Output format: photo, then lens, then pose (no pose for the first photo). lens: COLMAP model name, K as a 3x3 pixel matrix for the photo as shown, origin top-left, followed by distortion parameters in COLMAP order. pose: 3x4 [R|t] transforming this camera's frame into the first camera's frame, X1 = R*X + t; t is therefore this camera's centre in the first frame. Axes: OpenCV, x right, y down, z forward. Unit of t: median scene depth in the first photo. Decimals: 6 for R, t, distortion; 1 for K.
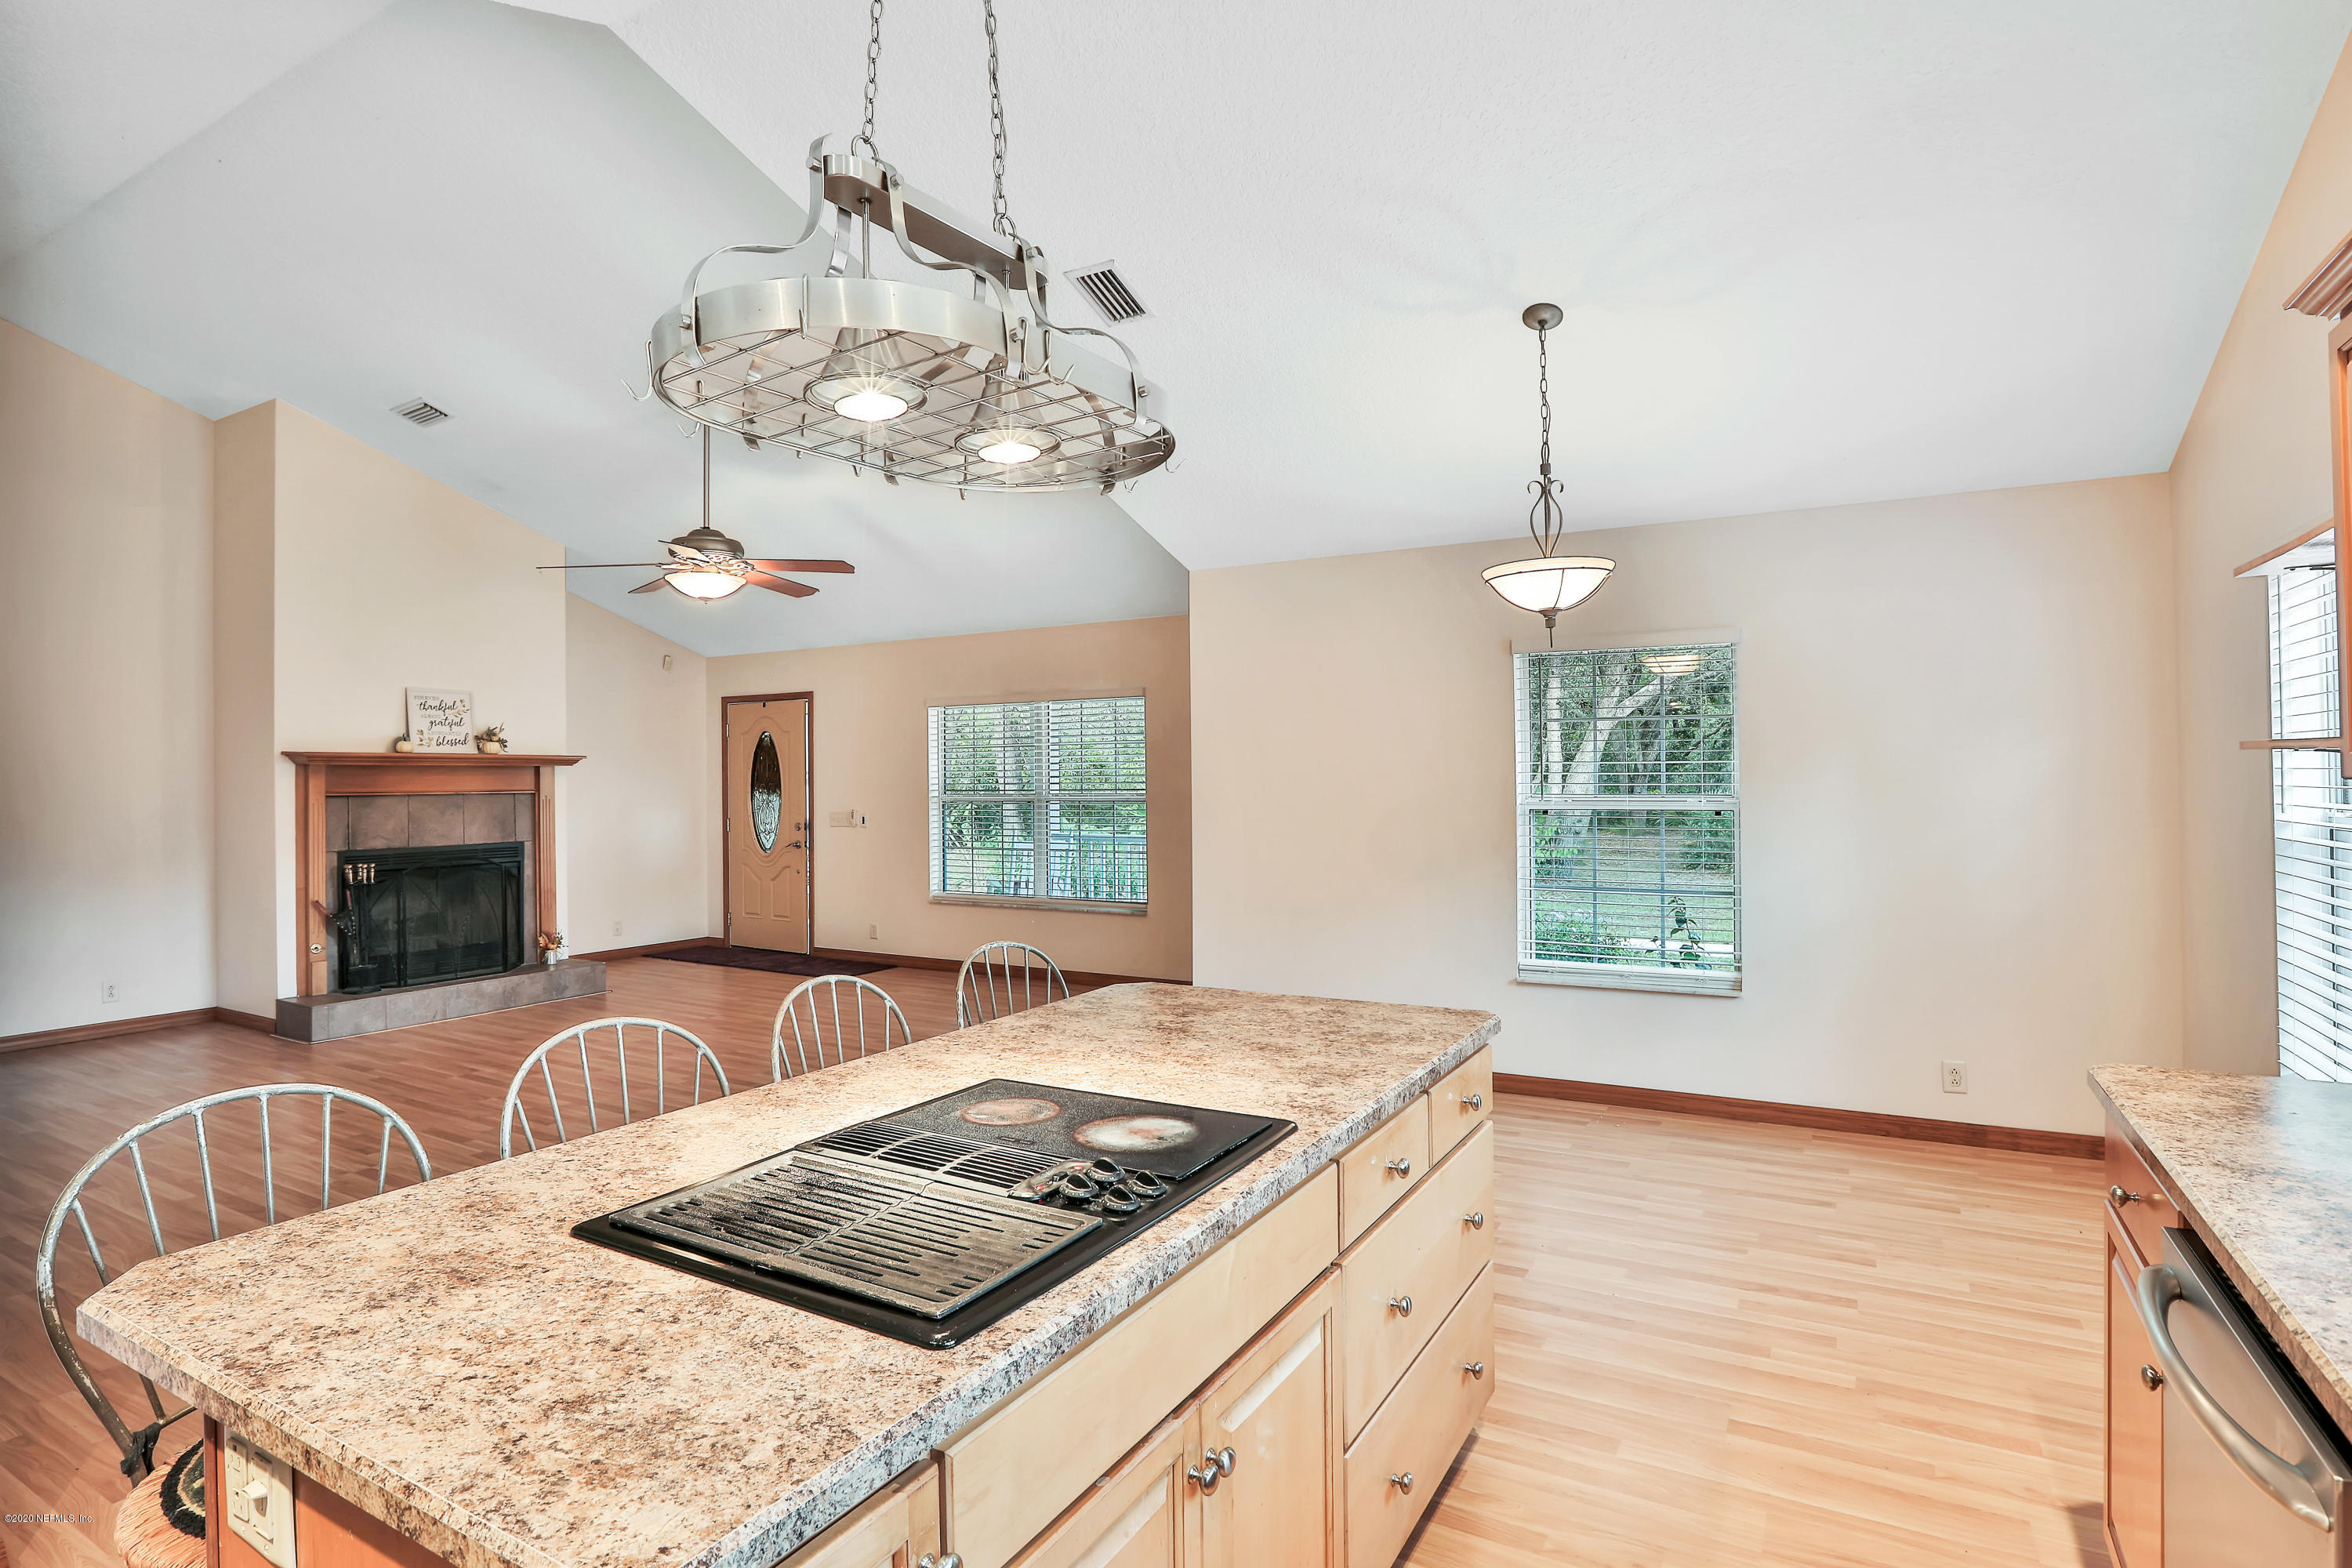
lens RADIAL K [[1170.0, 0, 1185.6], [0, 1170.0, 771.6], [0, 0, 1]] dist [-0.042385, 0.016151]
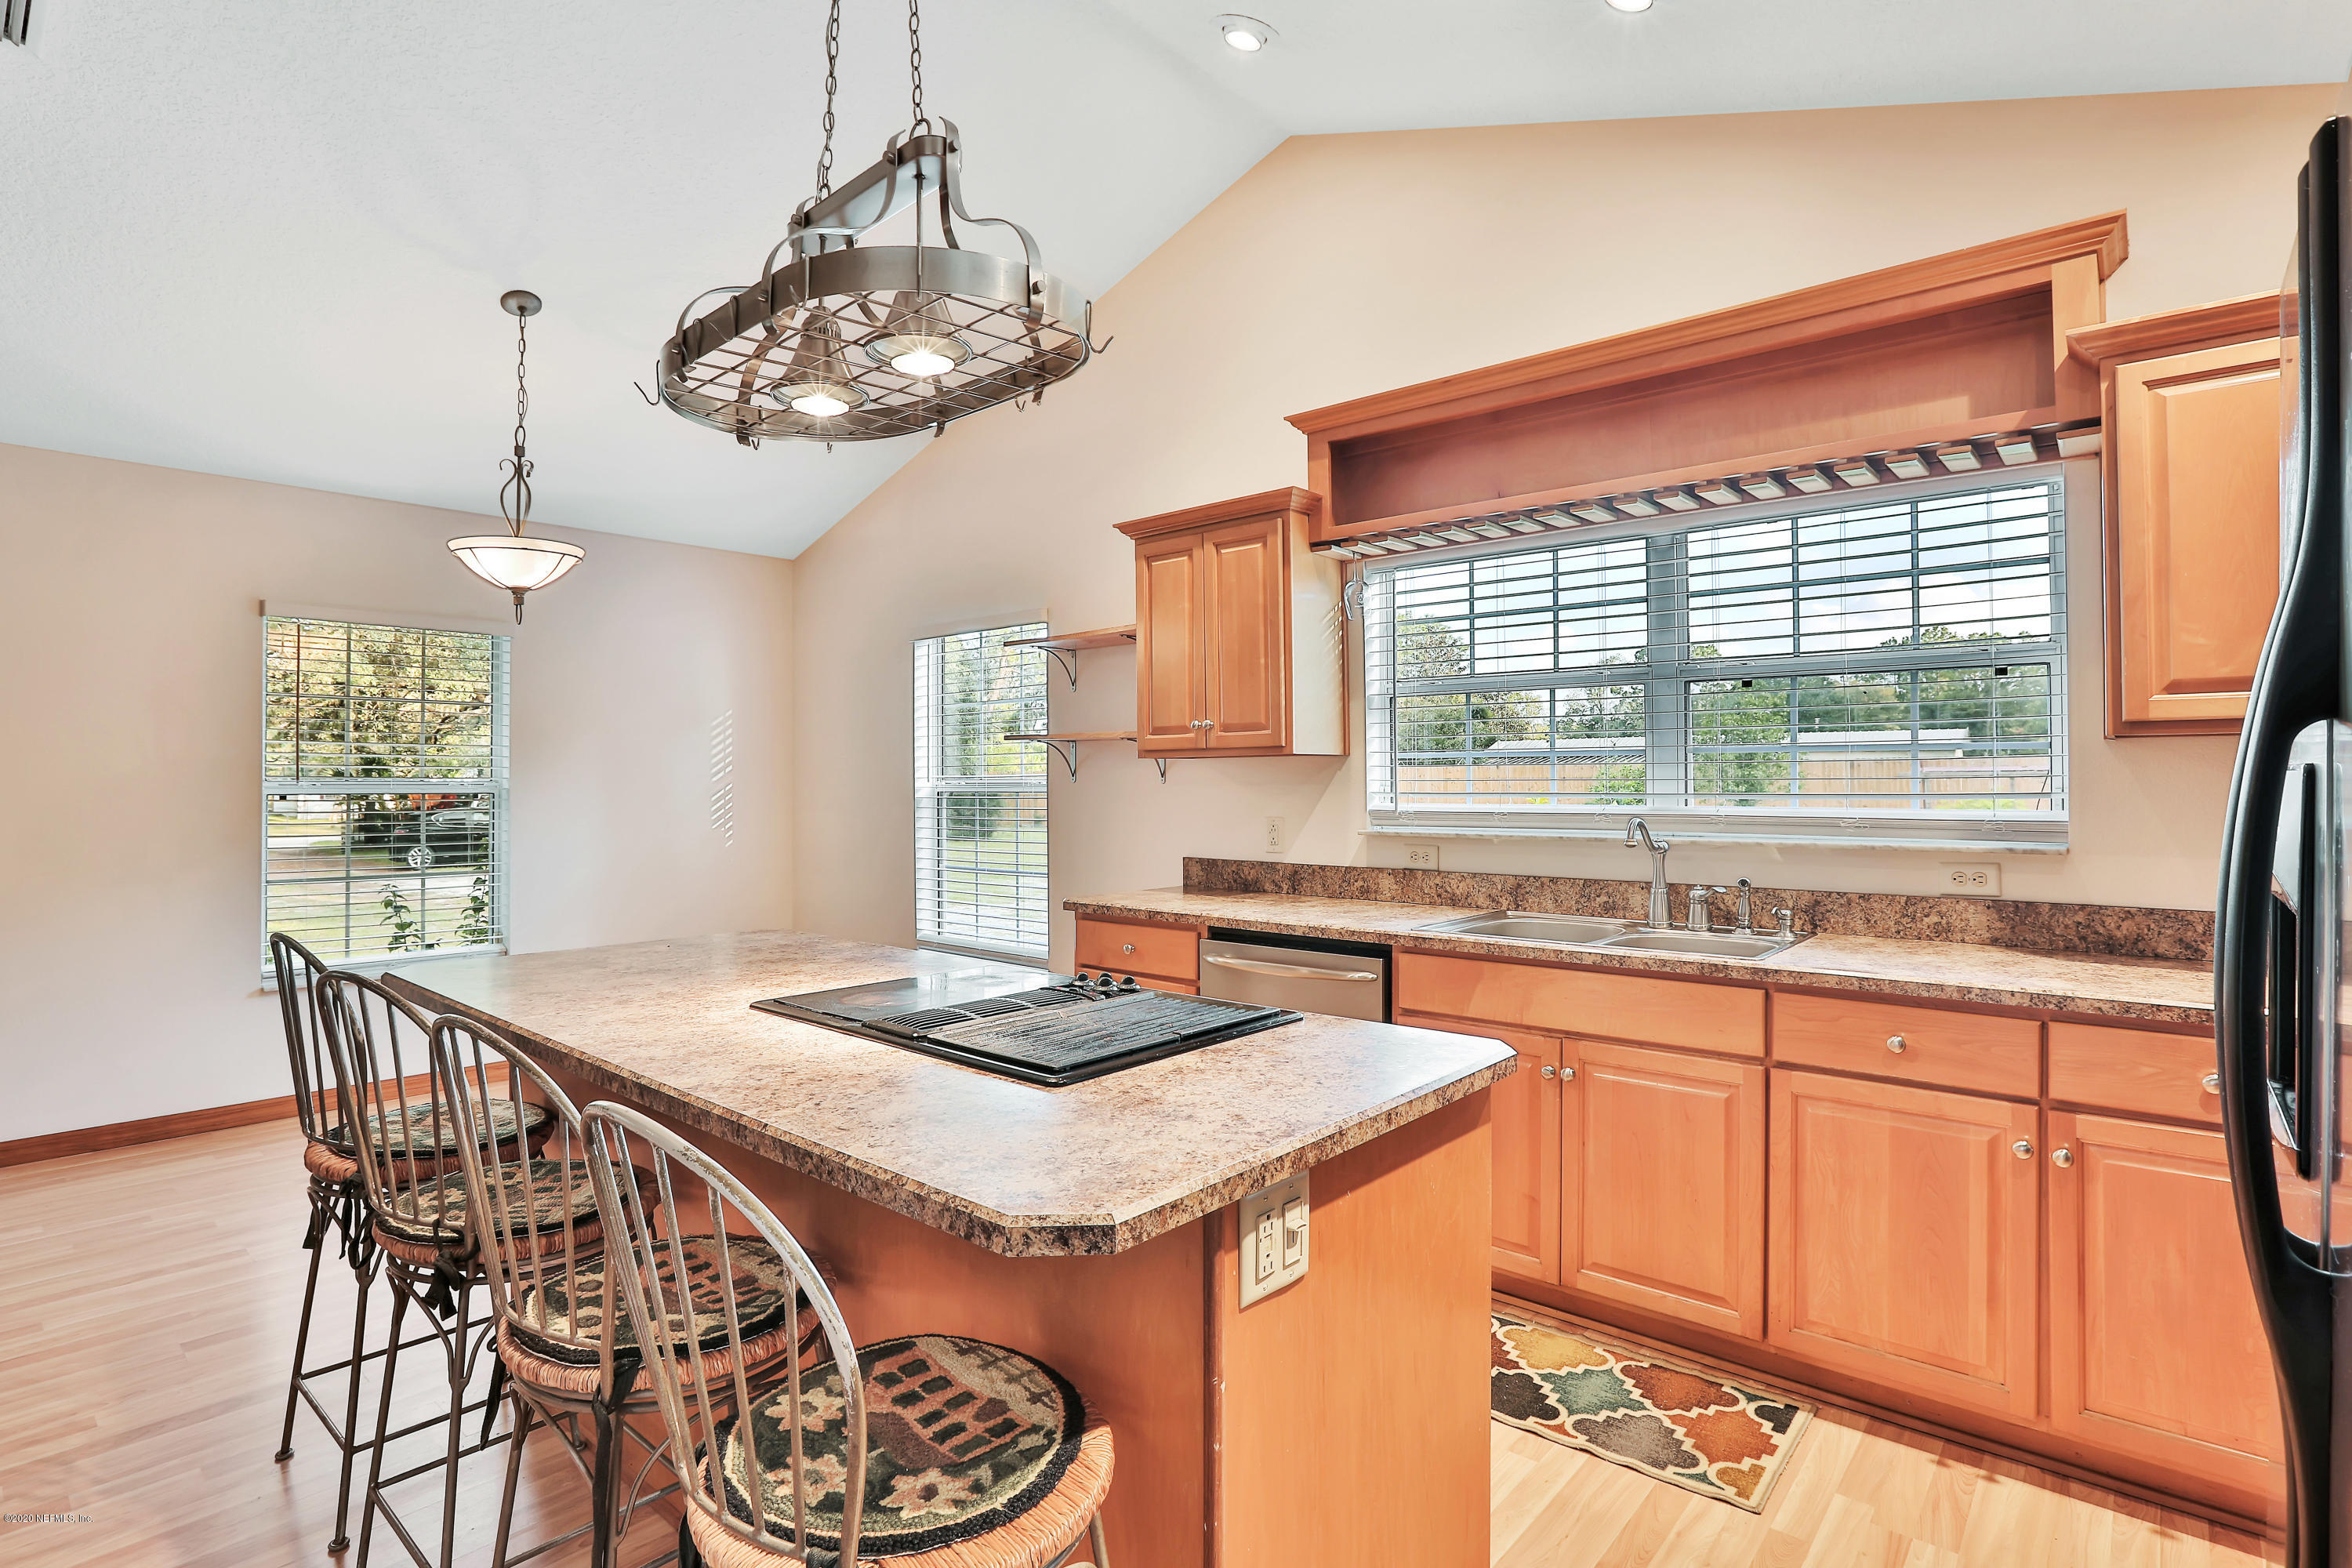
lens RADIAL K [[1170.0, 0, 1185.6], [0, 1170.0, 771.6], [0, 0, 1]] dist [-0.042385, 0.016151]
pose [[0.186124, 0.014038, 0.982426, -0.324686], [0.002721, 0.999887, -0.014803, 0.022065], [-0.982522, 0.005428, 0.186065, 0.133319]]
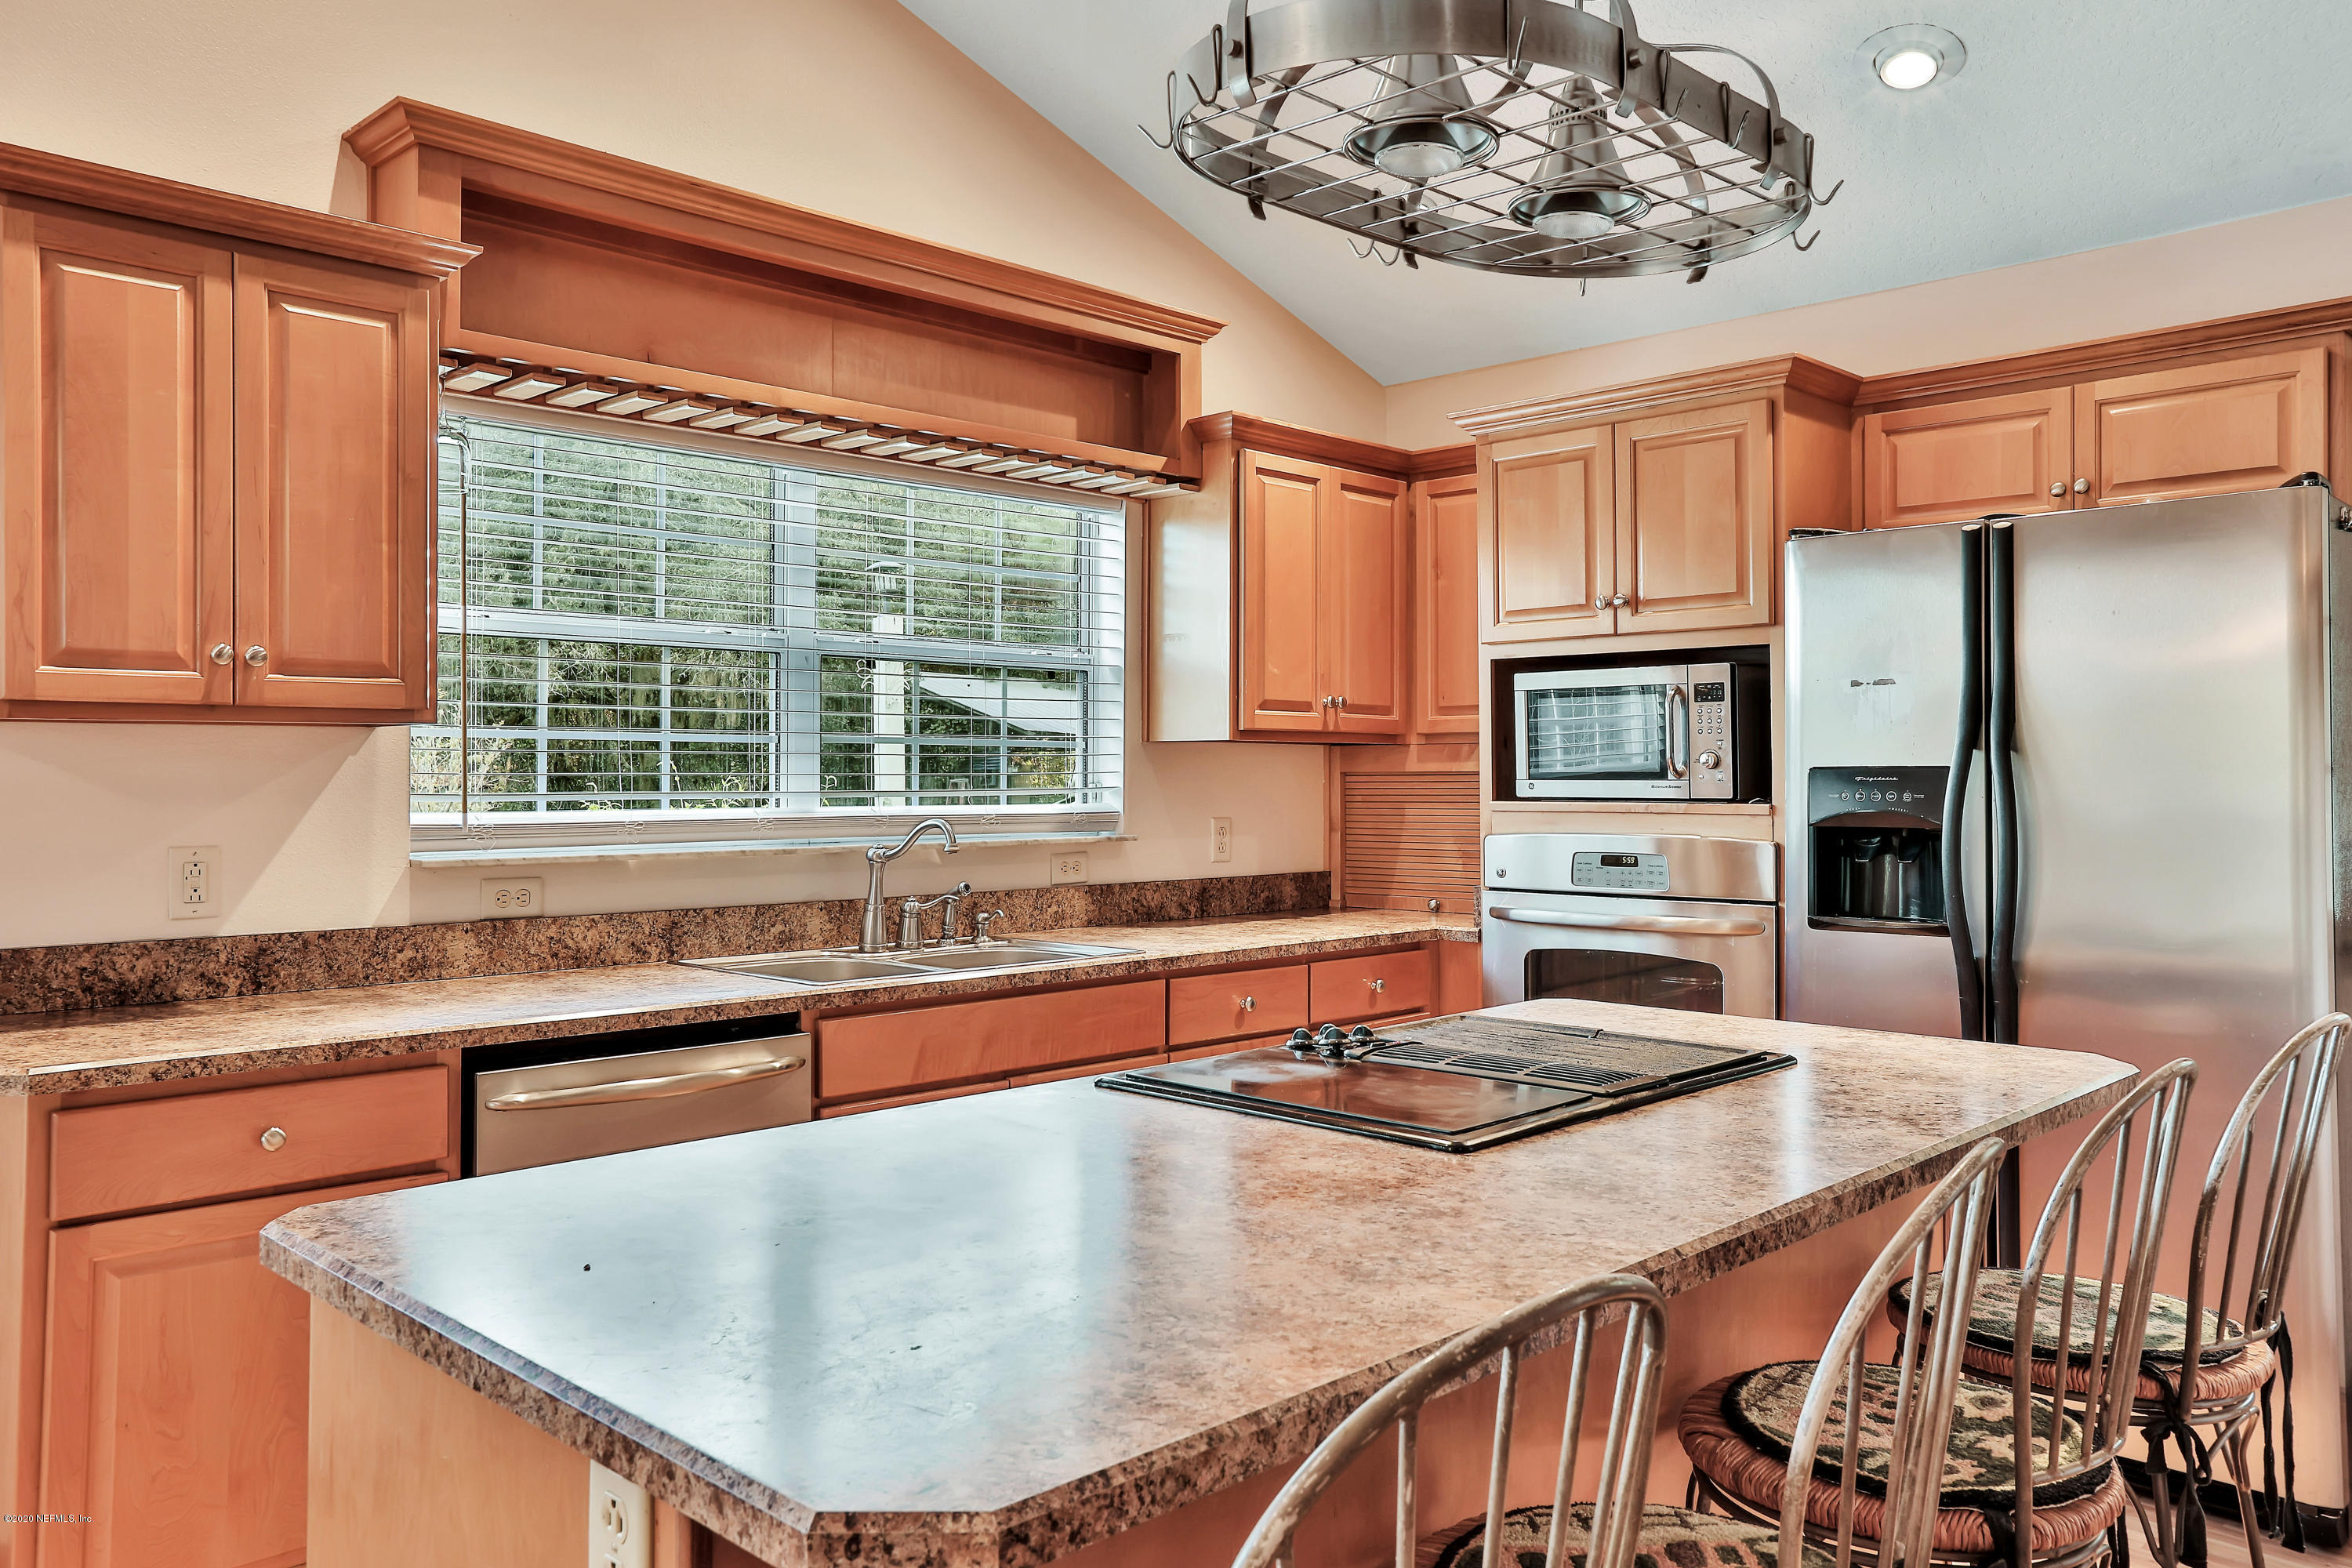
lens RADIAL K [[1741.2, 0, 1166.5], [0, 1741.2, 777.9], [0, 0, 1]] dist [-0.029734, 0.060323]
pose [[-0.967551, 0.003166, 0.252654, -0.091305], [0.003746, 0.999991, 0.001816, 0.019652], [-0.252646, 0.002704, -0.967555, 0.539221]]
